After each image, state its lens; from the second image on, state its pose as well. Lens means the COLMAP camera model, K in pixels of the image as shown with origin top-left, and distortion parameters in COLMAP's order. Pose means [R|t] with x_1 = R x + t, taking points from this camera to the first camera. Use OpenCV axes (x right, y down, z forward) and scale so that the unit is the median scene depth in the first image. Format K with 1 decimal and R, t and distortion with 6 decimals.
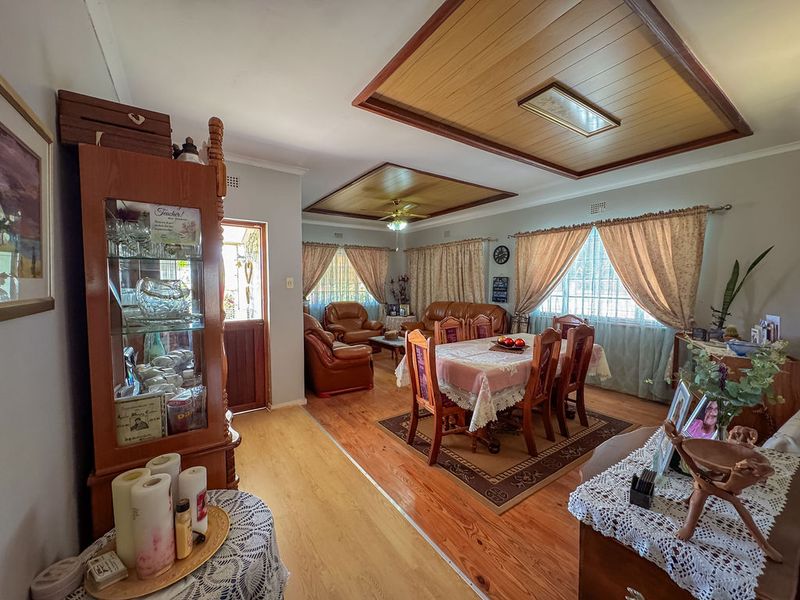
lens RADIAL K [[320.5, 0, 400.0], [0, 320.5, 300.0], [0, 0, 1]] dist [-0.003129, -0.000209]
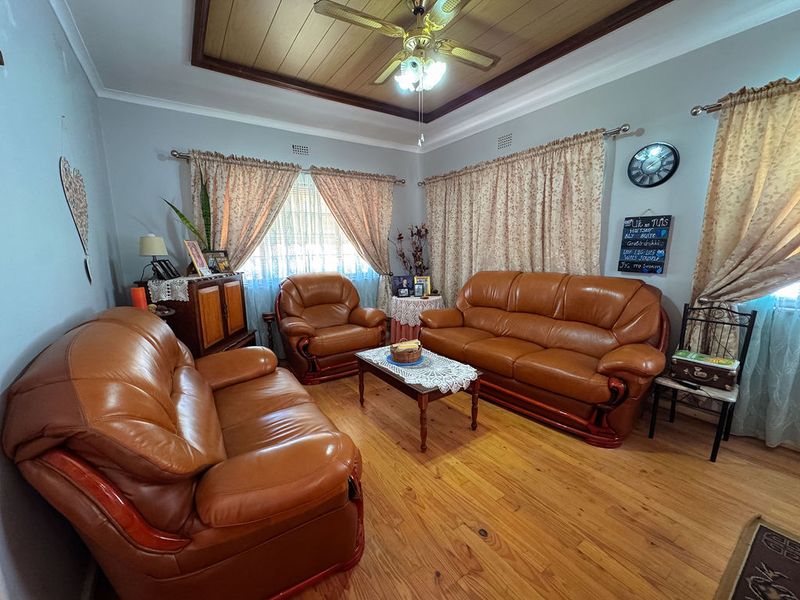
lens RADIAL K [[320.5, 0, 400.0], [0, 320.5, 300.0], [0, 0, 1]] dist [-0.003129, -0.000209]
pose [[0.999869, -0.015370, -0.005057, -0.026520], [0.015837, 0.993691, 0.111029, -0.009062], [0.003318, -0.111095, 0.993804, 0.453835]]
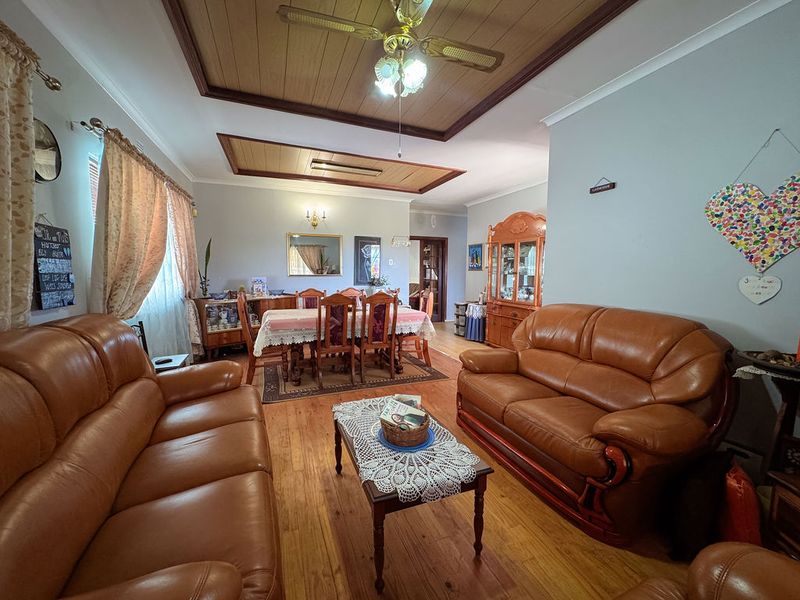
lens RADIAL K [[320.5, 0, 400.0], [0, 320.5, 300.0], [0, 0, 1]] dist [-0.003129, -0.000209]
pose [[-0.973917, -0.029328, 0.224999, -0.078824], [0.003624, 0.989474, 0.144665, -0.037179], [-0.226874, 0.141707, -0.963560, 1.039583]]
